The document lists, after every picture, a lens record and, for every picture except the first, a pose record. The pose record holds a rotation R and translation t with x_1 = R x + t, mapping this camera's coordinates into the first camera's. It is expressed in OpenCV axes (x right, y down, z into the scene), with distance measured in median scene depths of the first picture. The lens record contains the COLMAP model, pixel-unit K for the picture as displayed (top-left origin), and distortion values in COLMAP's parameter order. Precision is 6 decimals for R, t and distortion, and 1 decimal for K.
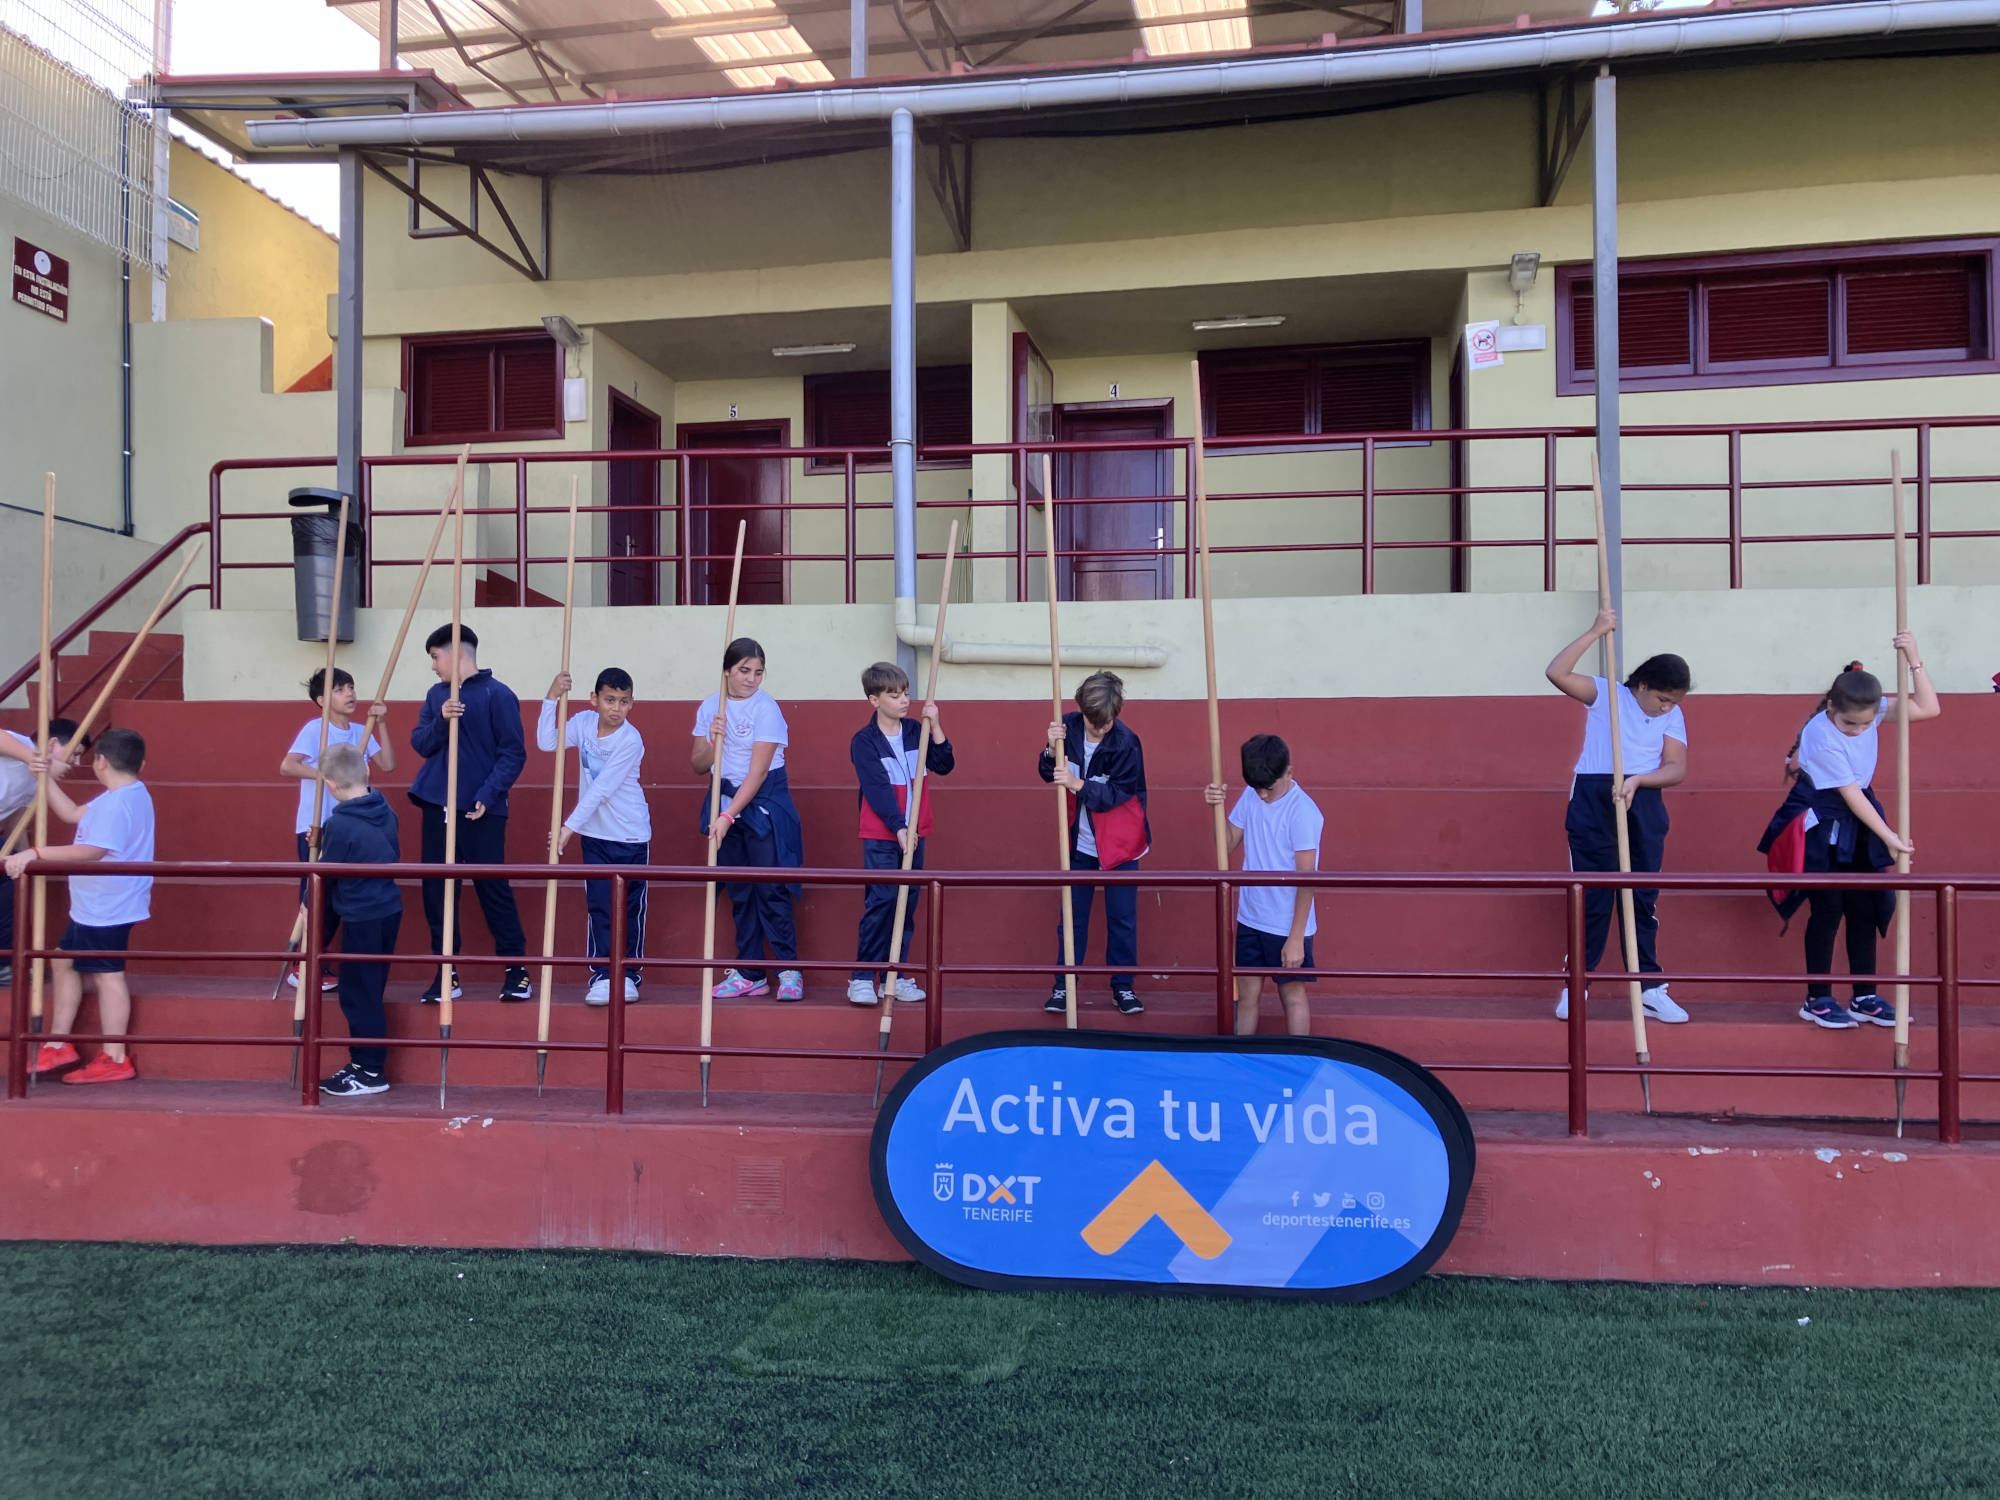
lens RADIAL K [[1632.6, 0, 1000.0], [0, 1632.6, 750.0], [0, 0, 1]] dist [0.052839, 0.004092]
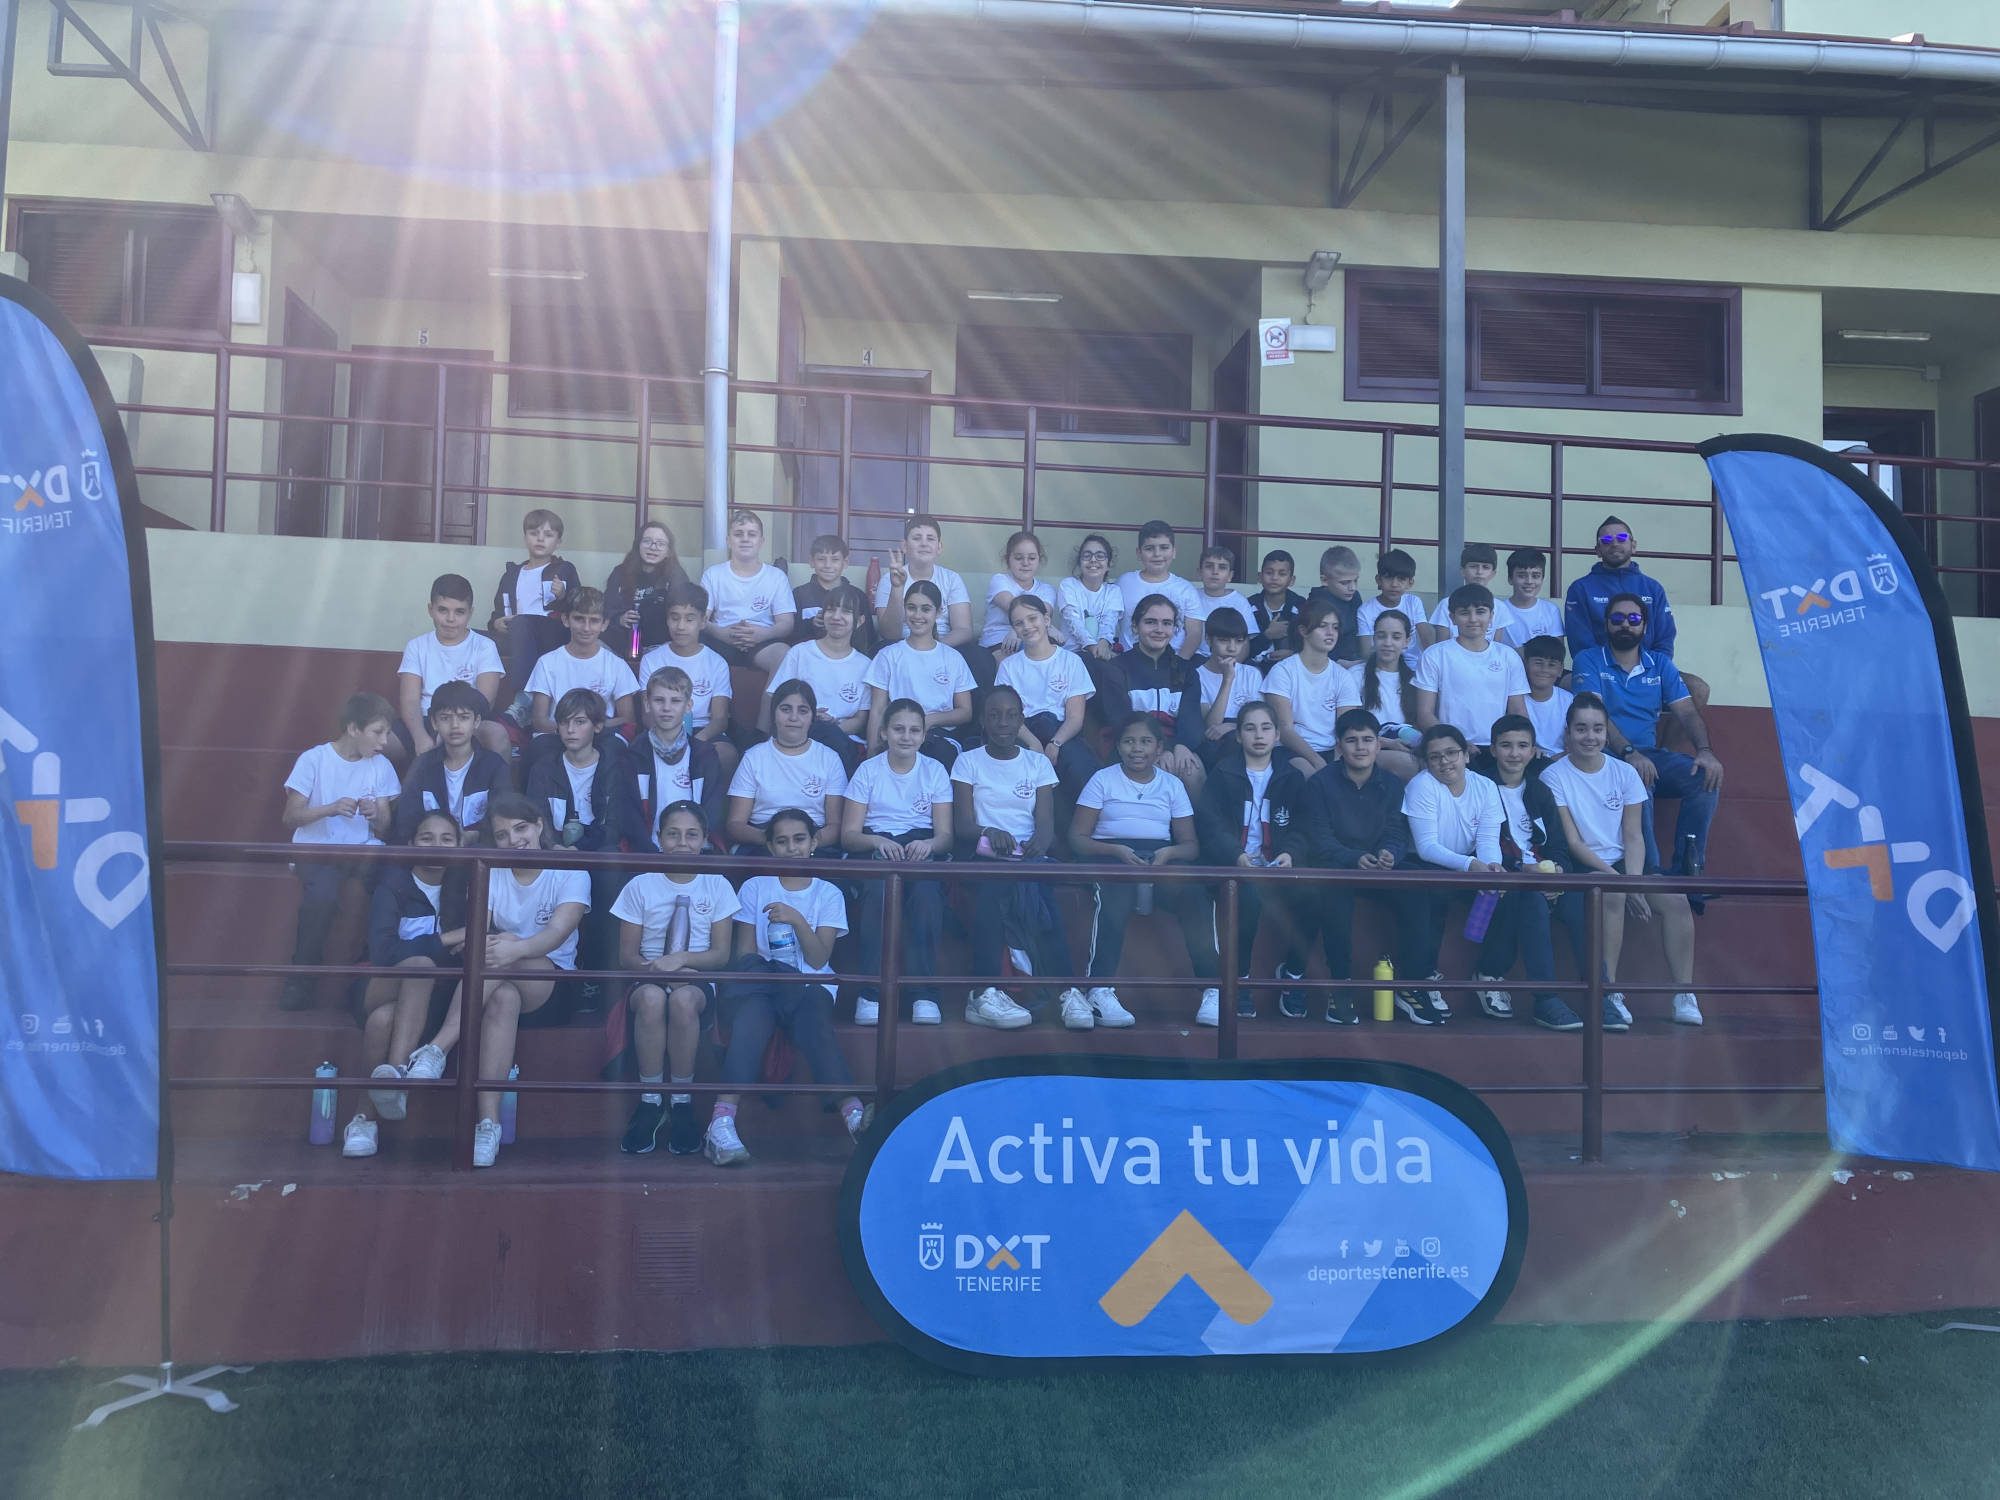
lens RADIAL K [[1647.4, 0, 1003.4], [0, 1647.4, 722.3], [0, 0, 1]] dist [0.017046, 0.050670]
pose [[0.963521, 0.039922, 0.264640, -0.214341], [-0.033664, 0.999037, -0.028142, 0.025512], [-0.265509, 0.018207, 0.963937, 0.189634]]
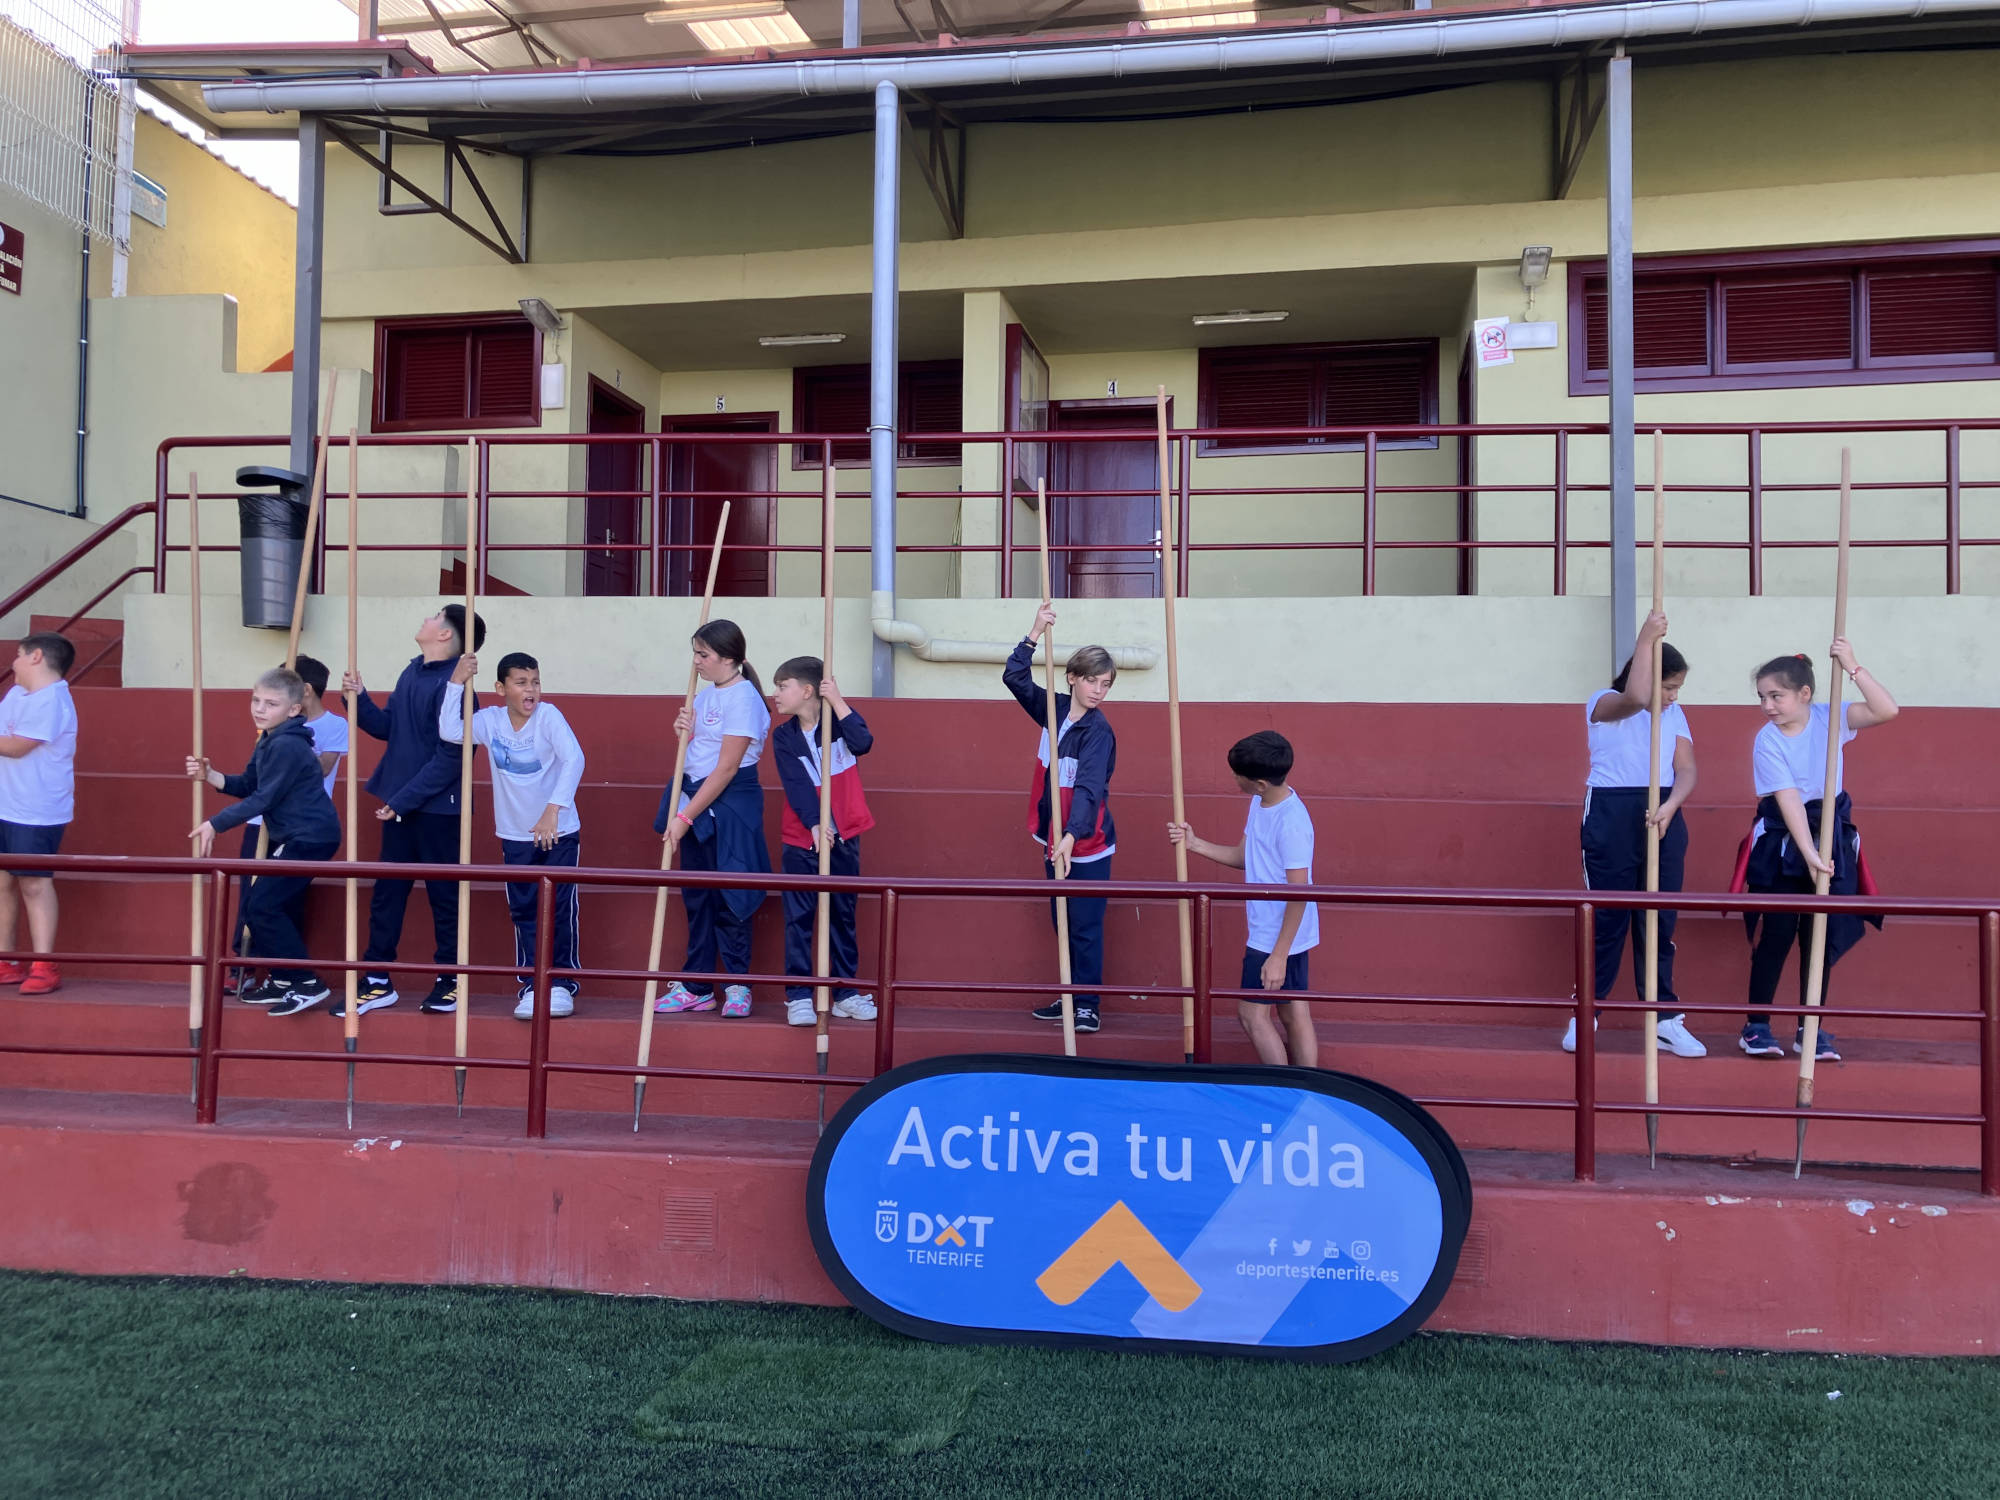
lens RADIAL K [[1647.4, 0, 1003.4], [0, 1647.4, 722.3], [0, 0, 1]] dist [0.017046, 0.050670]
pose [[0.999865, 0.016206, -0.002875, 0.026803], [-0.016273, 0.999557, -0.024934, 0.008685], [0.002470, 0.024977, 0.999685, 0.074605]]
